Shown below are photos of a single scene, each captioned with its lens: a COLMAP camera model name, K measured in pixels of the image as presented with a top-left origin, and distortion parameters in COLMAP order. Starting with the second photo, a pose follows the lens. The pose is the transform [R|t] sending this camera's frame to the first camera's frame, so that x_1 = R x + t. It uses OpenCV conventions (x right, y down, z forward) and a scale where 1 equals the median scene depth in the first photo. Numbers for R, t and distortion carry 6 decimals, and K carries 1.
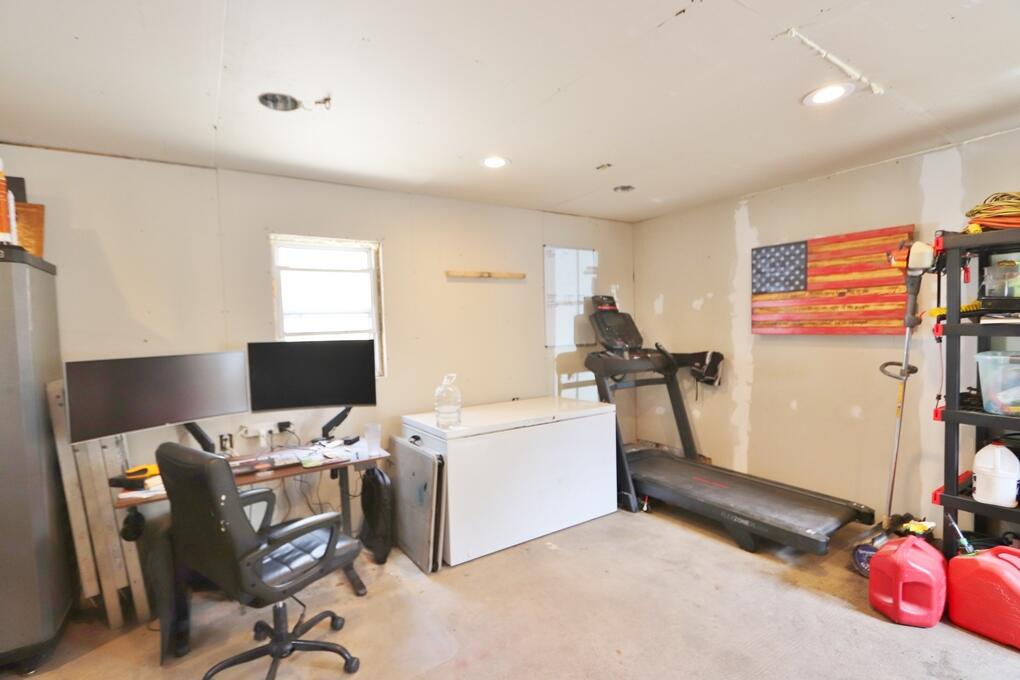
lens RADIAL K [[467.4, 0, 505.0], [0, 467.4, 343.0], [0, 0, 1]] dist [-0.016141, 0.003199]
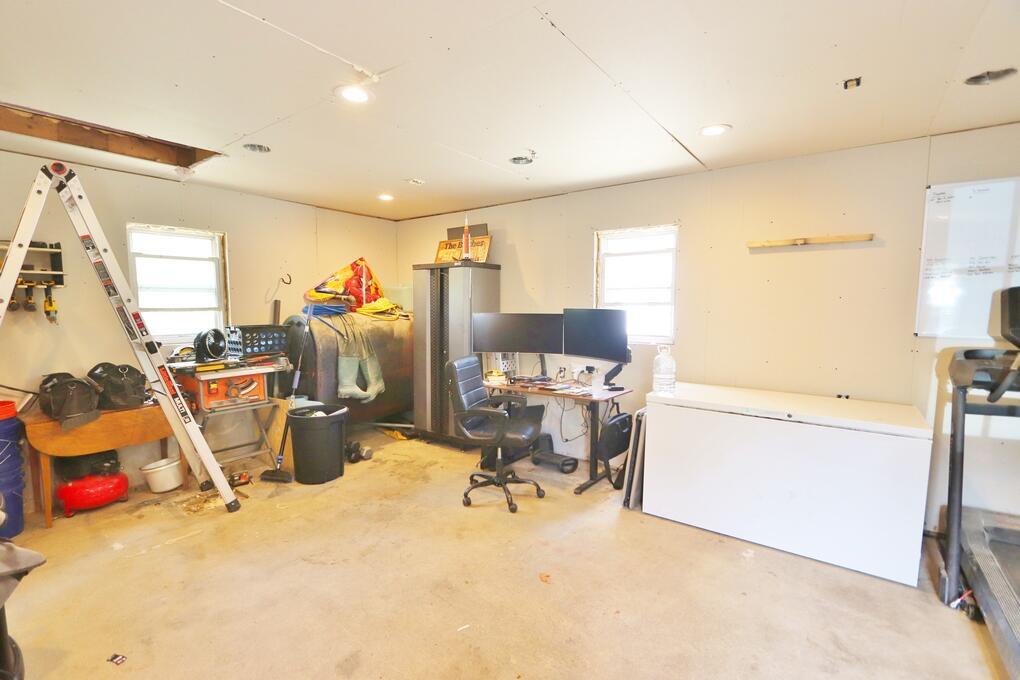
lens RADIAL K [[467.4, 0, 501.4], [0, 467.4, 341.5], [0, 0, 1]] dist [-0.016141, 0.003199]
pose [[0.340599, 0.104453, -0.934388, 0.733280], [-0.047893, 0.994447, 0.093709, -0.024505], [0.938988, 0.012834, 0.343711, 0.256192]]
